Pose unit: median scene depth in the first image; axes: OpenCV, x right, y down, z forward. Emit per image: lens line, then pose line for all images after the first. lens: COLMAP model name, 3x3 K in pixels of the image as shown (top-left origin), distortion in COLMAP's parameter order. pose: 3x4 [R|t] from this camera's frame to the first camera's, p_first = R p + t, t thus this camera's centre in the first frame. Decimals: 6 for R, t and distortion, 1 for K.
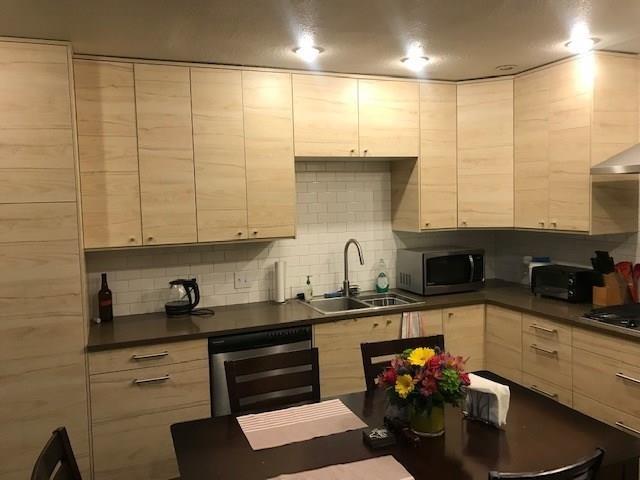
lens RADIAL K [[528.1, 0, 317.8], [0, 528.1, 232.1], [0, 0, 1]] dist [0.040447, -0.042726]
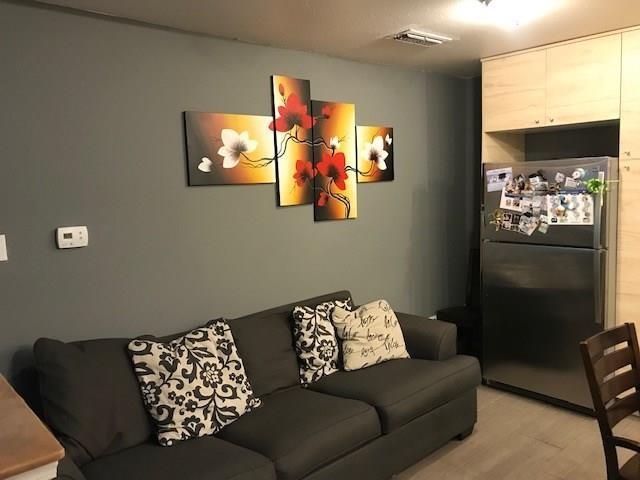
lens RADIAL K [[528.1, 0, 315.5], [0, 528.1, 237.8], [0, 0, 1]] dist [0.040447, -0.042726]
pose [[0.342286, 0.119344, -0.931986, 0.280284], [-0.029446, 0.992776, 0.116314, 0.006714], [0.939134, -0.012369, 0.343327, -0.135032]]
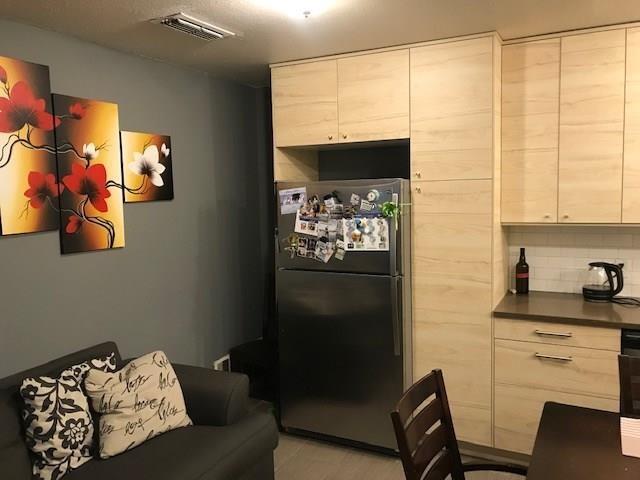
lens RADIAL K [[528.1, 0, 311.1], [0, 528.1, 232.3], [0, 0, 1]] dist [0.040447, -0.042726]
pose [[0.652122, 0.077526, -0.754140, 0.117948], [-0.040921, 0.996907, 0.067096, -0.005505], [0.757009, -0.012895, 0.653277, 0.002069]]
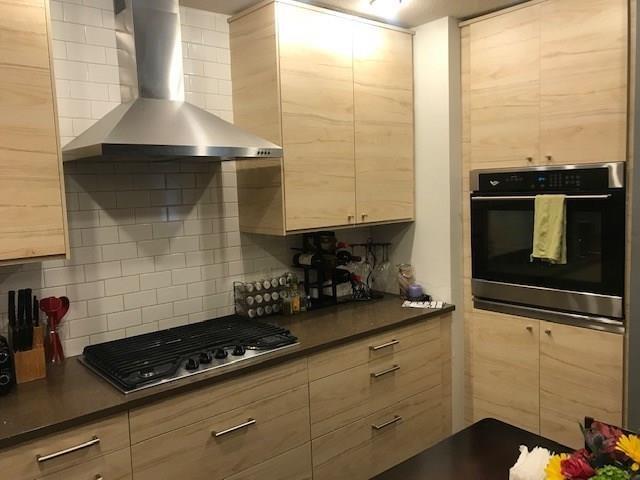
lens RADIAL K [[528.1, 0, 319.4], [0, 528.1, 235.6], [0, 0, 1]] dist [0.040447, -0.042726]
pose [[-0.319424, -0.055176, 0.946004, -0.130215], [0.104432, 0.990173, 0.093014, -0.046483], [-0.941840, 0.128504, -0.310523, 0.924084]]
